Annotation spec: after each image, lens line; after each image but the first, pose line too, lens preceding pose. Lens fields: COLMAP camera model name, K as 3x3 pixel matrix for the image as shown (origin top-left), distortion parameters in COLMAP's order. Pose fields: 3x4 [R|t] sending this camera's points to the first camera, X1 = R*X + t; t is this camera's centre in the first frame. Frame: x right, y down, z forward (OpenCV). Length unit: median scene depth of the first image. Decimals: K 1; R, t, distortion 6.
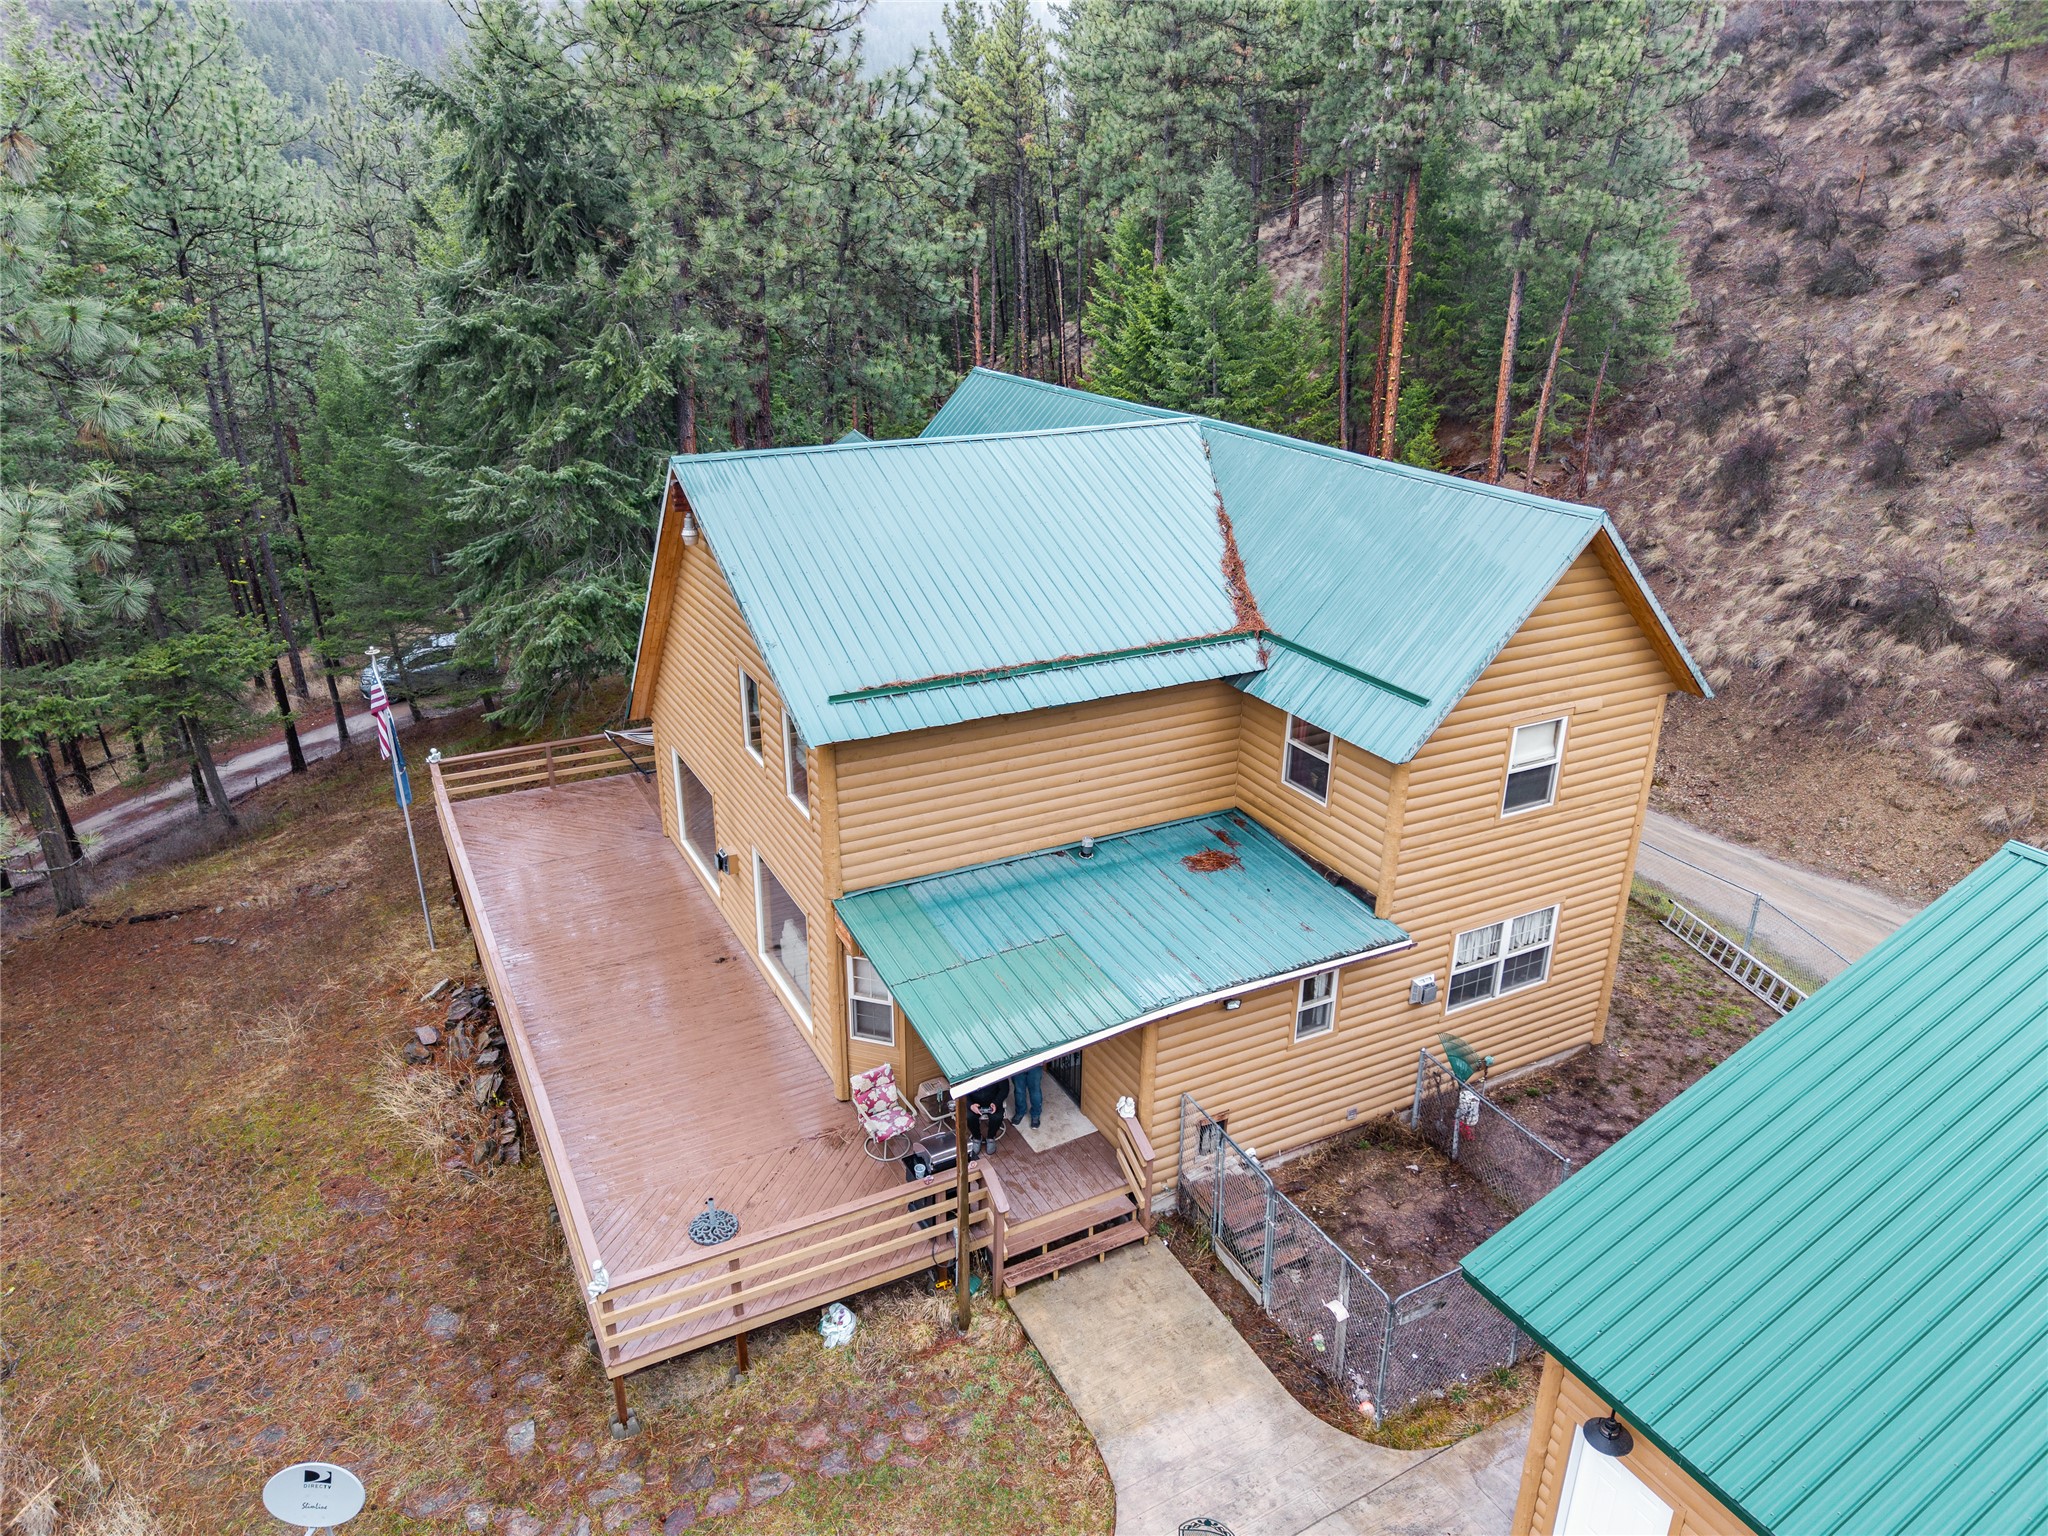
lens RADIAL K [[1398.0, 0, 1009.5], [0, 1398.0, 765.6], [0, 0, 1]] dist [0.039954, -0.044479]
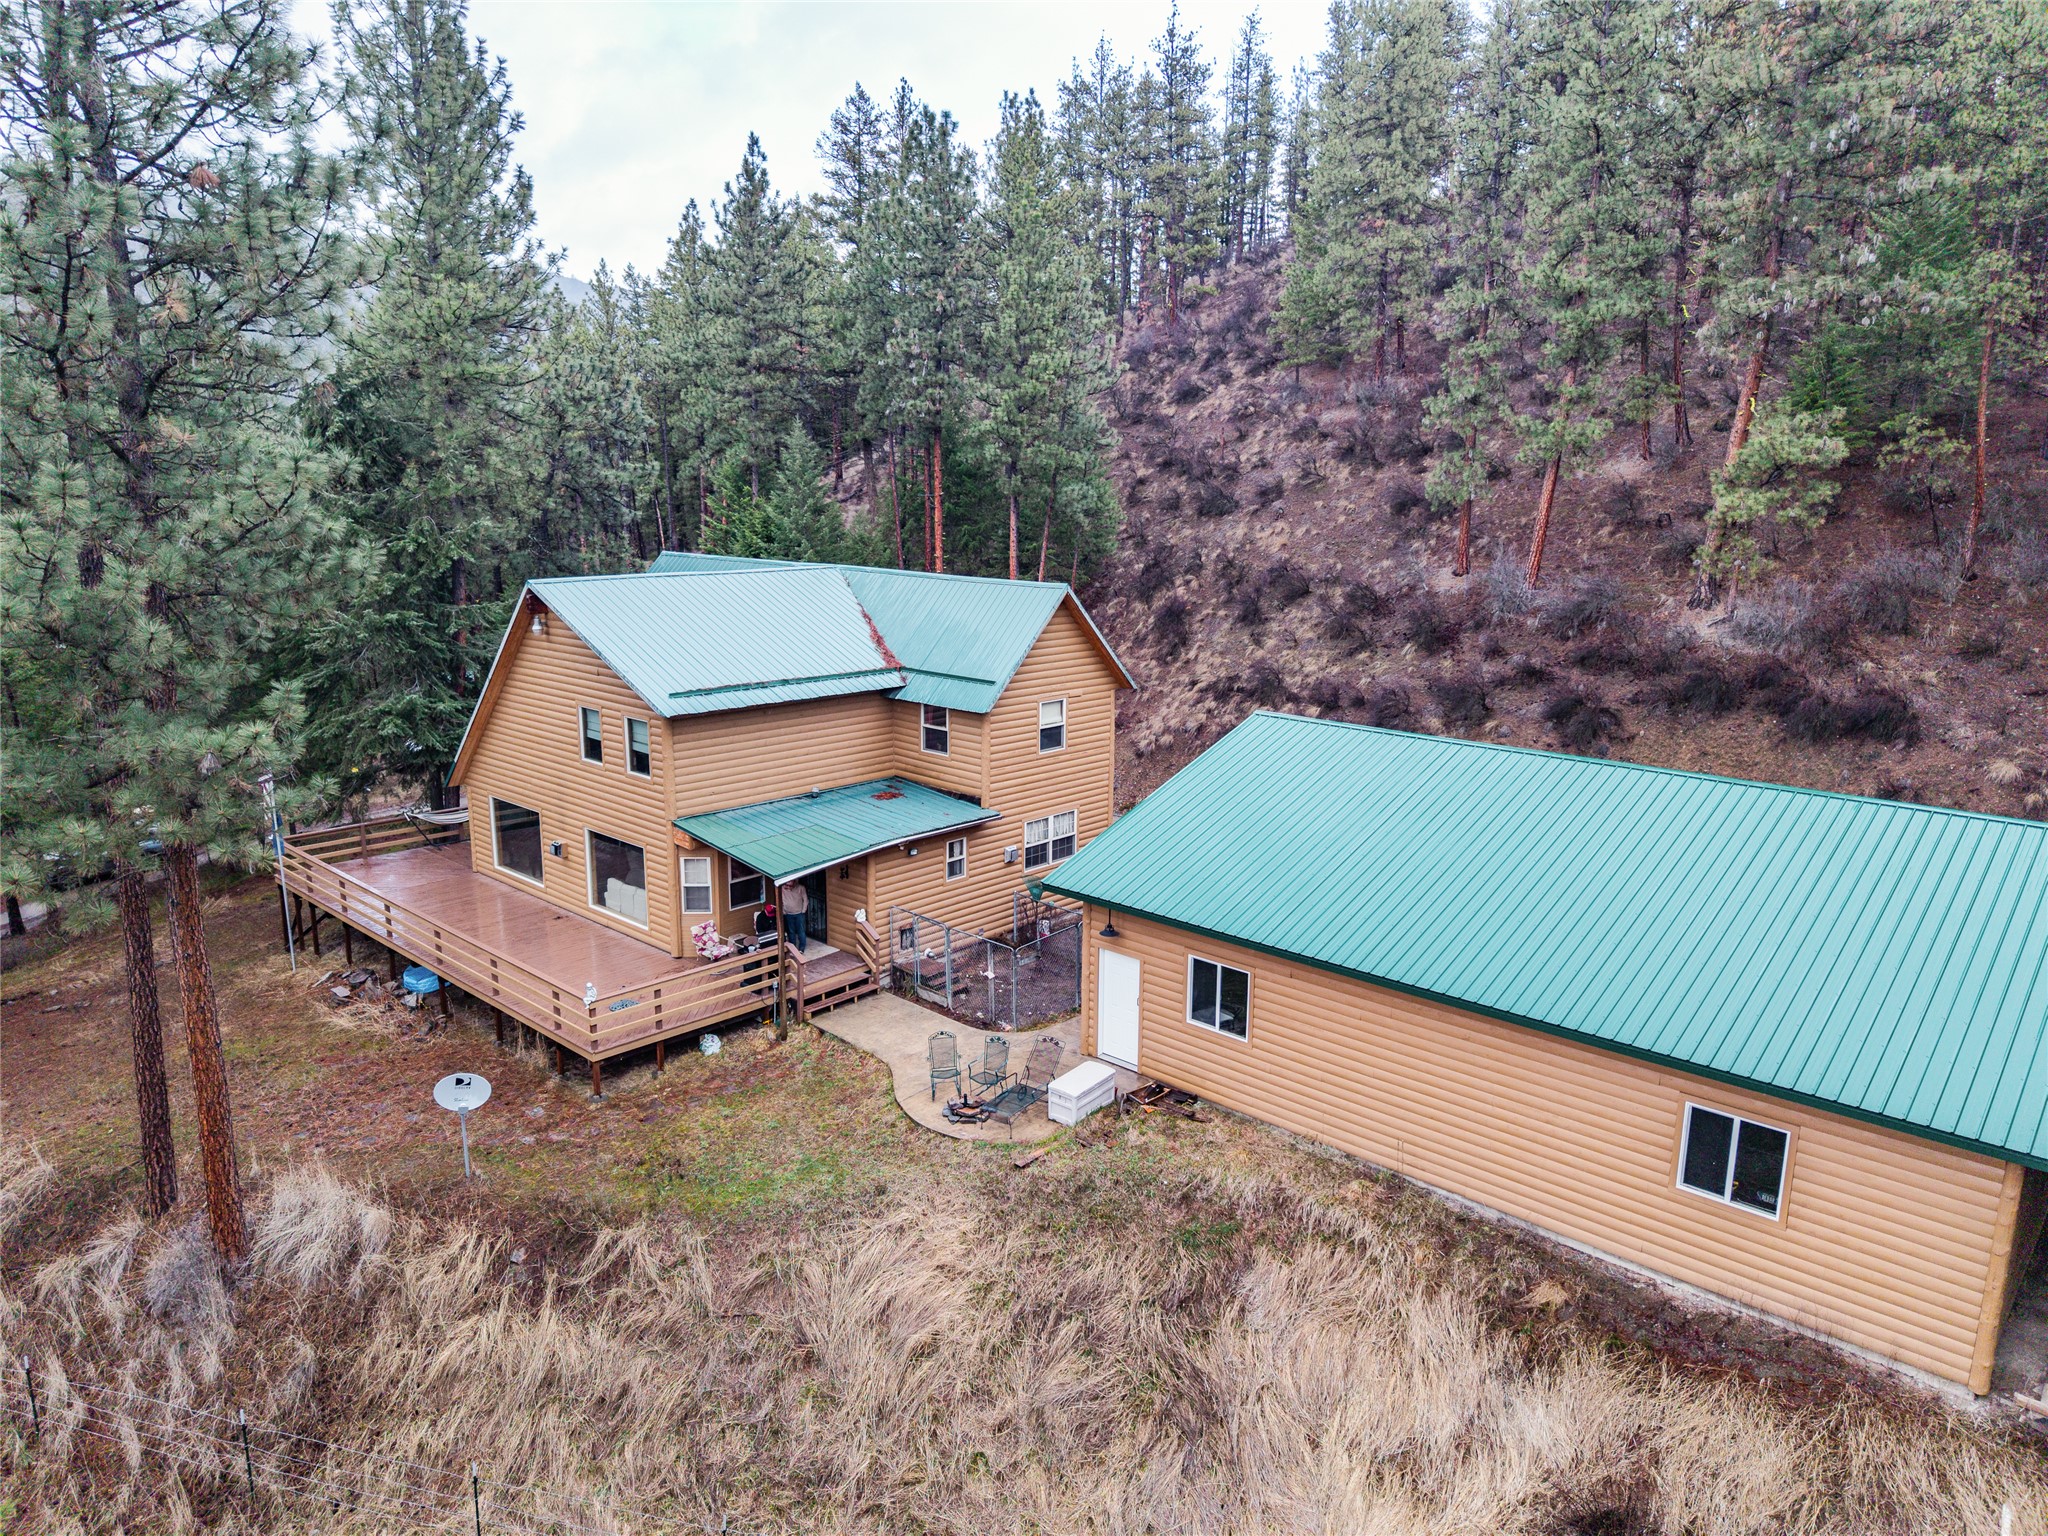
lens RADIAL K [[1398.0, 0, 1023.5], [0, 1398.0, 765.0], [0, 0, 1]] dist [0.039954, -0.044479]
pose [[0.944101, -0.064832, 0.323219, -0.136079], [0.120652, 0.980398, -0.155766, 0.173817], [-0.306784, 0.186056, 0.933417, -0.361424]]
